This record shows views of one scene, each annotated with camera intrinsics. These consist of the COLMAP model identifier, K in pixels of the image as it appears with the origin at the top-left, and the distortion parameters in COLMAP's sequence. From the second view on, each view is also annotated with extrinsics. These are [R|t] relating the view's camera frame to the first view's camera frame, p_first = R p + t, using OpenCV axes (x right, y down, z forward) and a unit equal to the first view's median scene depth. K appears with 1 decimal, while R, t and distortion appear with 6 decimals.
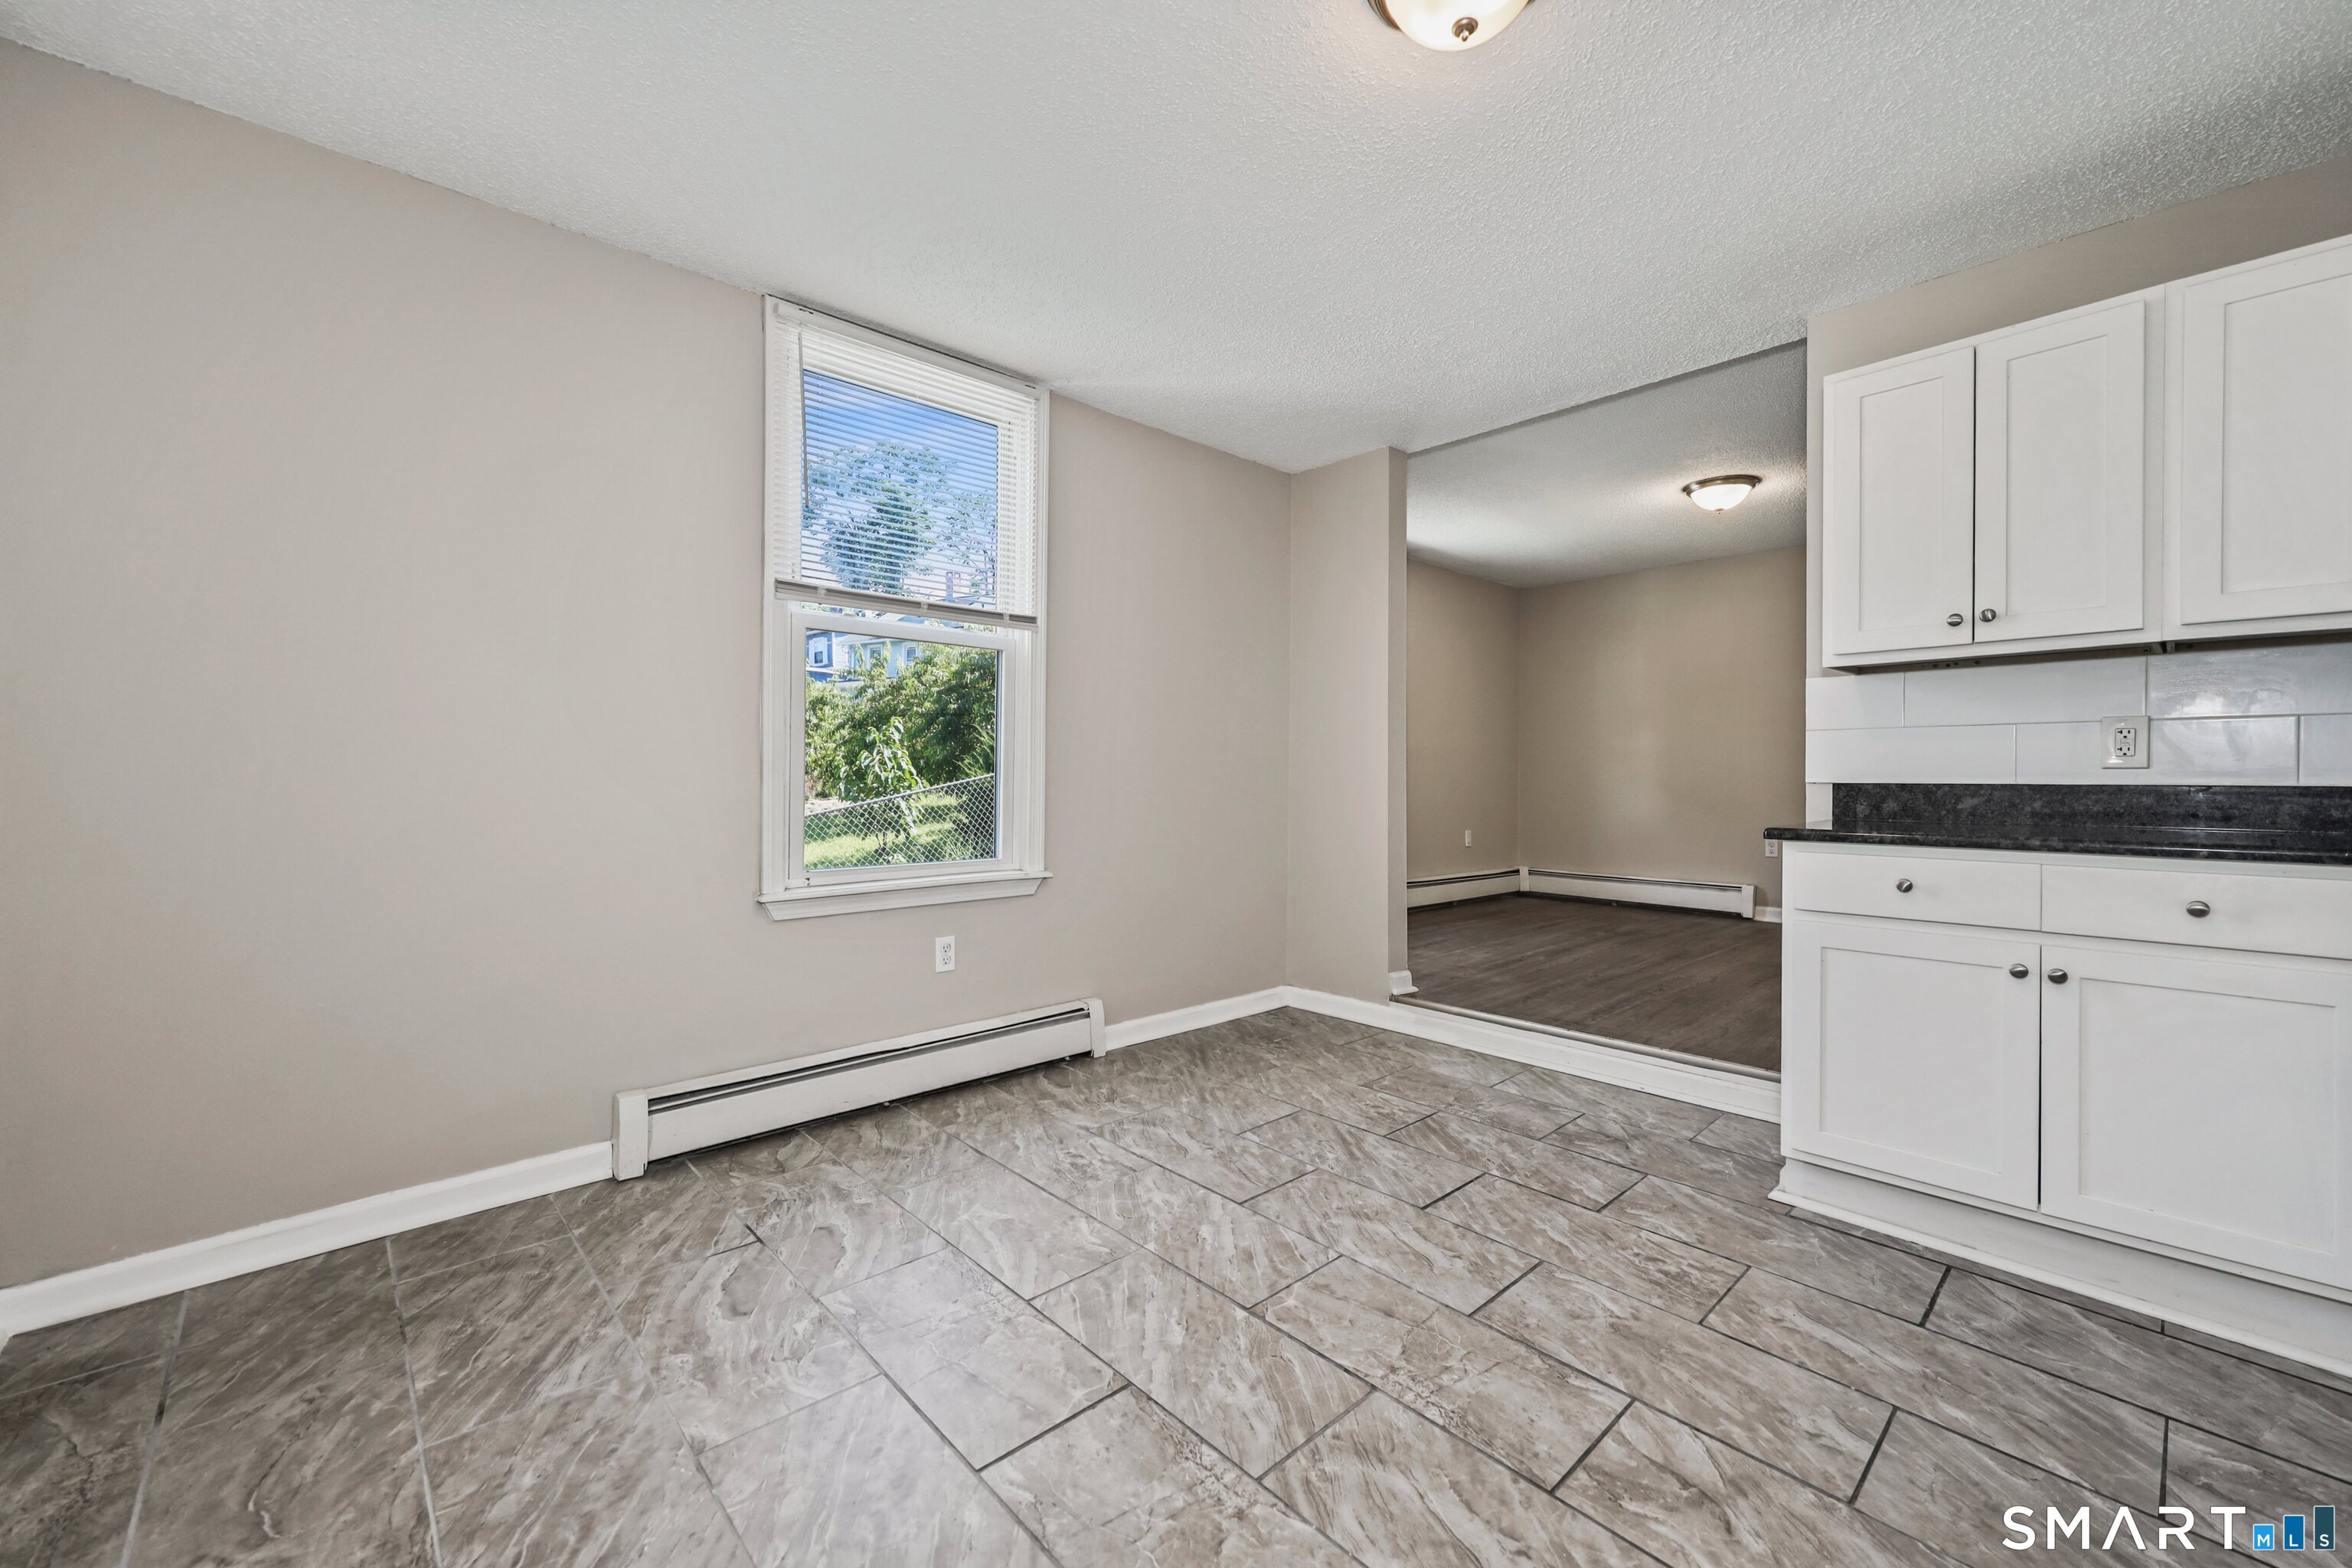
lens RADIAL K [[932.7, 0, 1162.1], [0, 932.7, 783.6], [0, 0, 1]] dist [-0.000551, 0.000303]
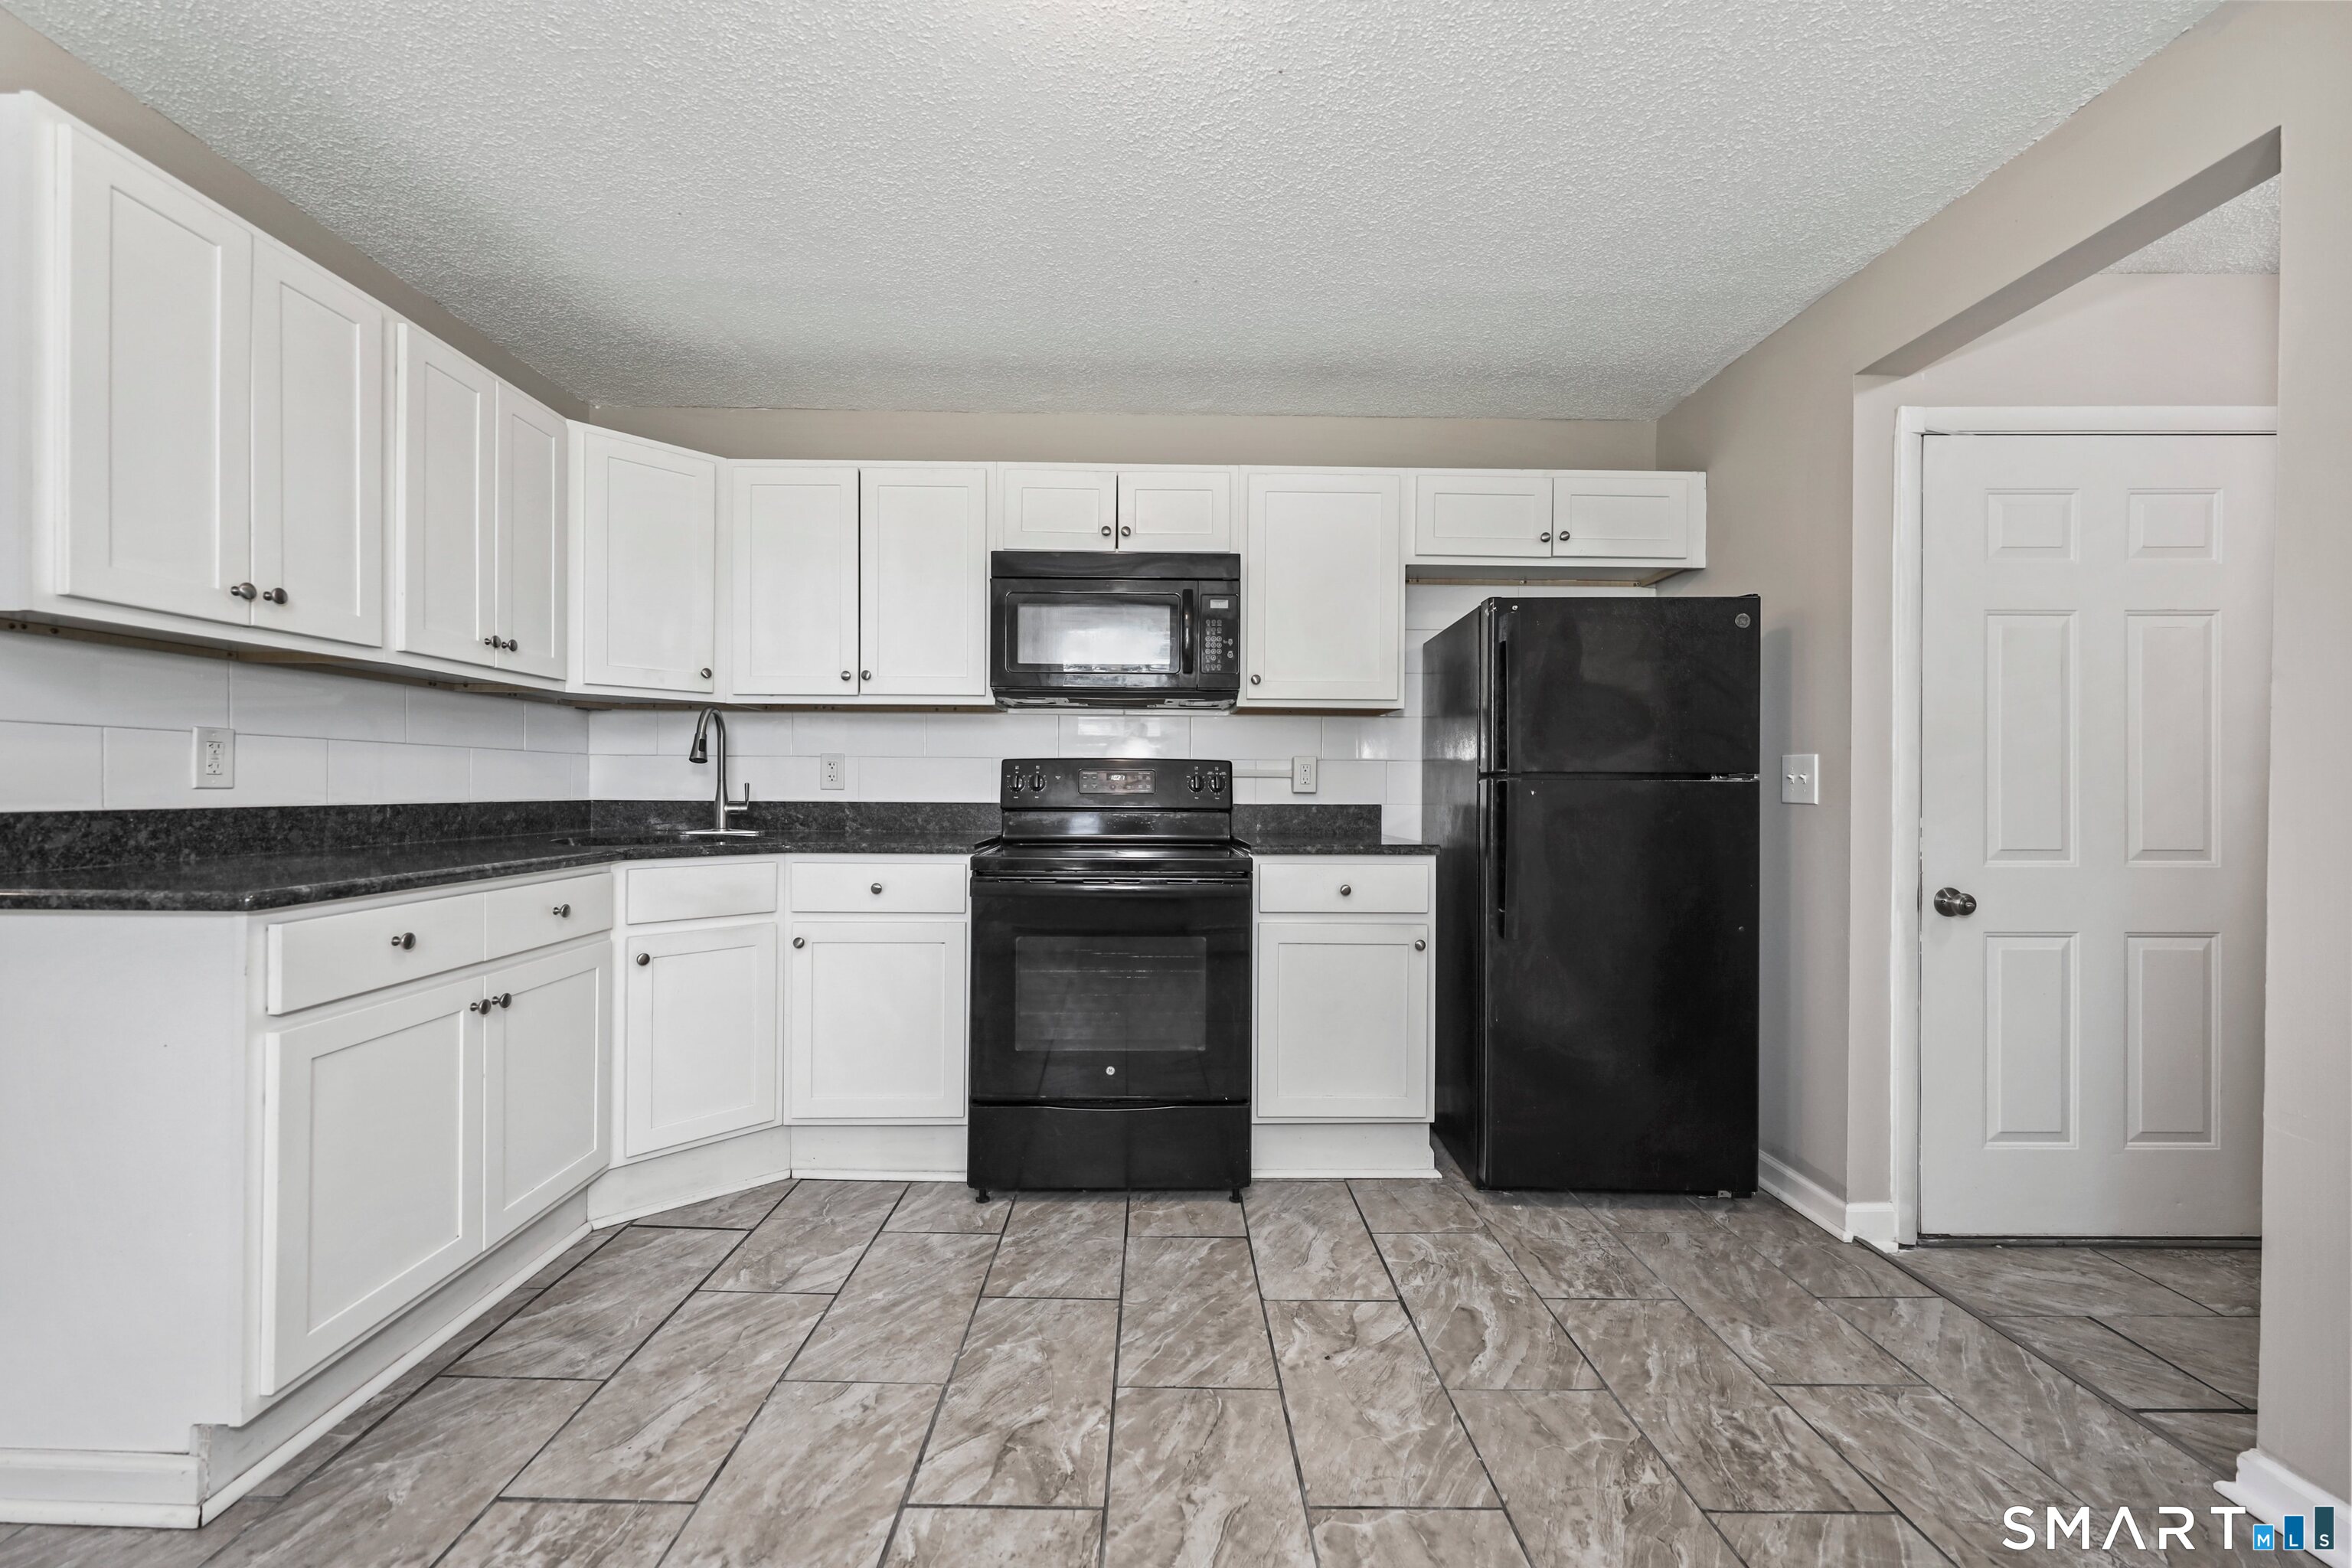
lens RADIAL K [[932.7, 0, 1163.3], [0, 932.7, 787.3], [0, 0, 1]] dist [-0.000551, 0.000303]
pose [[-0.746701, -0.006363, 0.665130, -0.176317], [-0.001767, 0.999970, 0.007581, -0.023320], [-0.665158, 0.004485, -0.746689, 0.981563]]
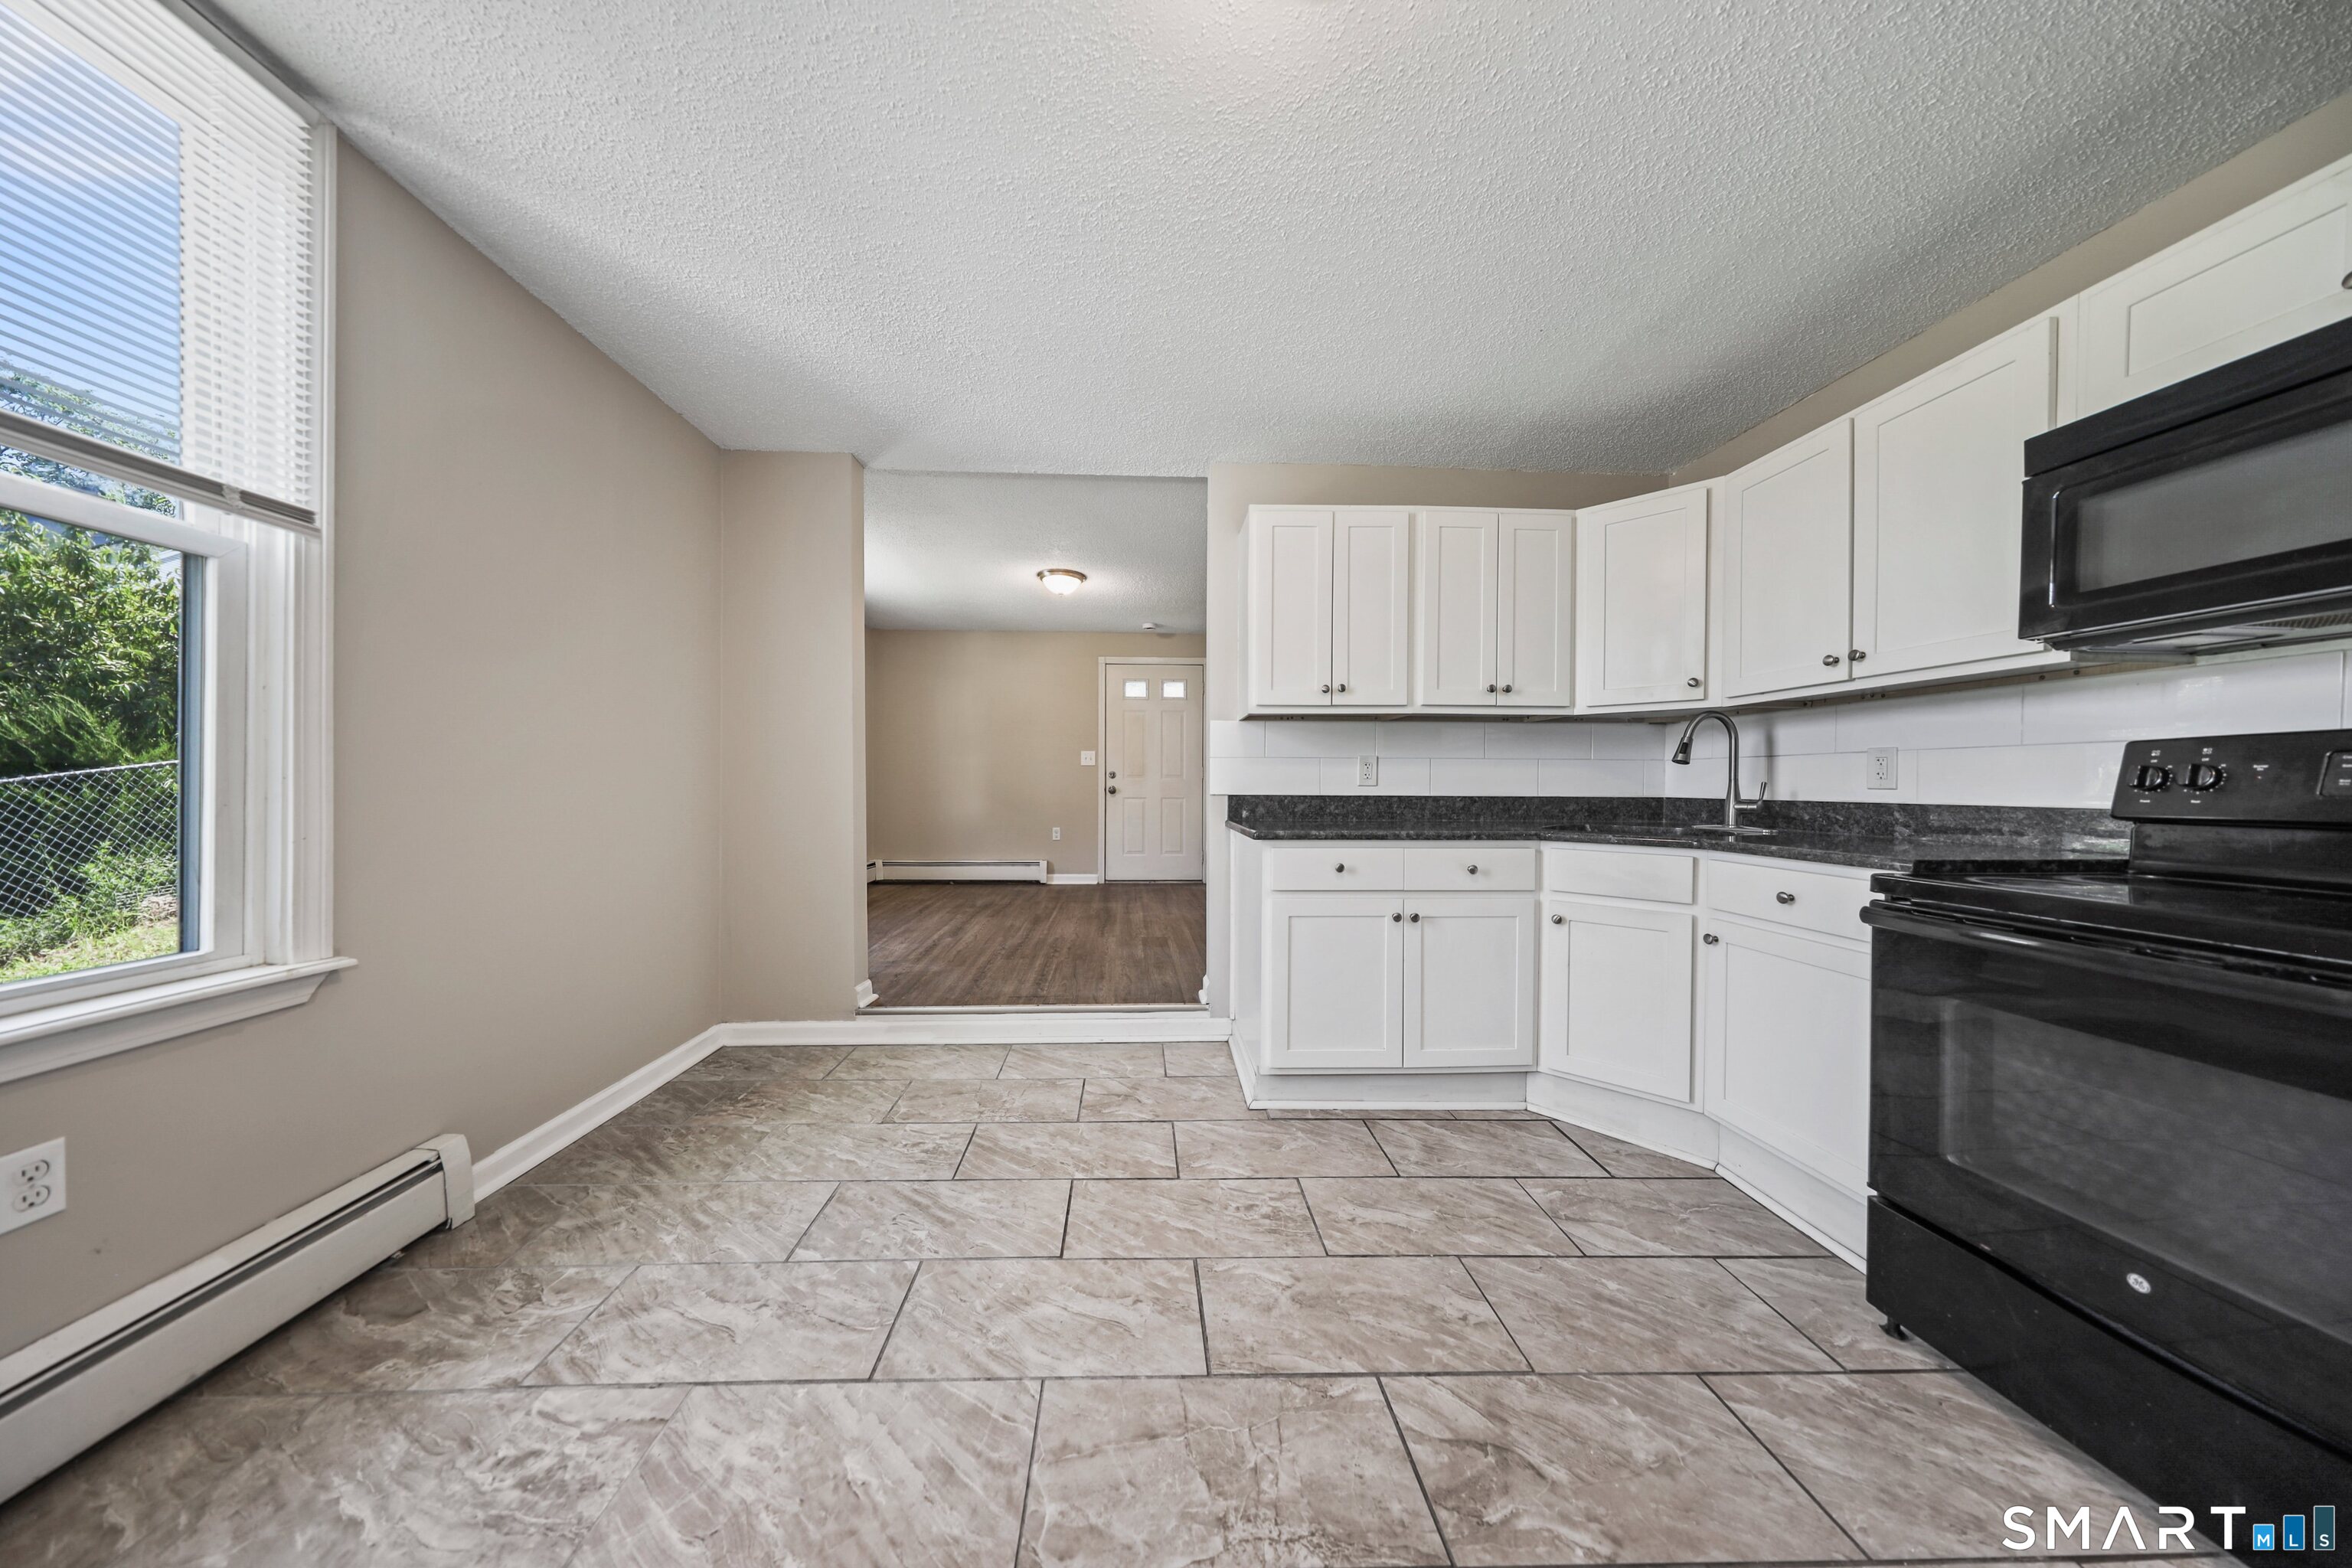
lens RADIAL K [[684.5, 0, 1159.9], [0, 684.5, 793.1], [0, 0, 1]] dist [-0.000323, 0.000150]
pose [[0.640150, -0.009385, 0.768193, -0.168412], [0.002788, 0.999947, 0.009893, -0.015149], [-0.768245, -0.004191, 0.640142, 0.450682]]
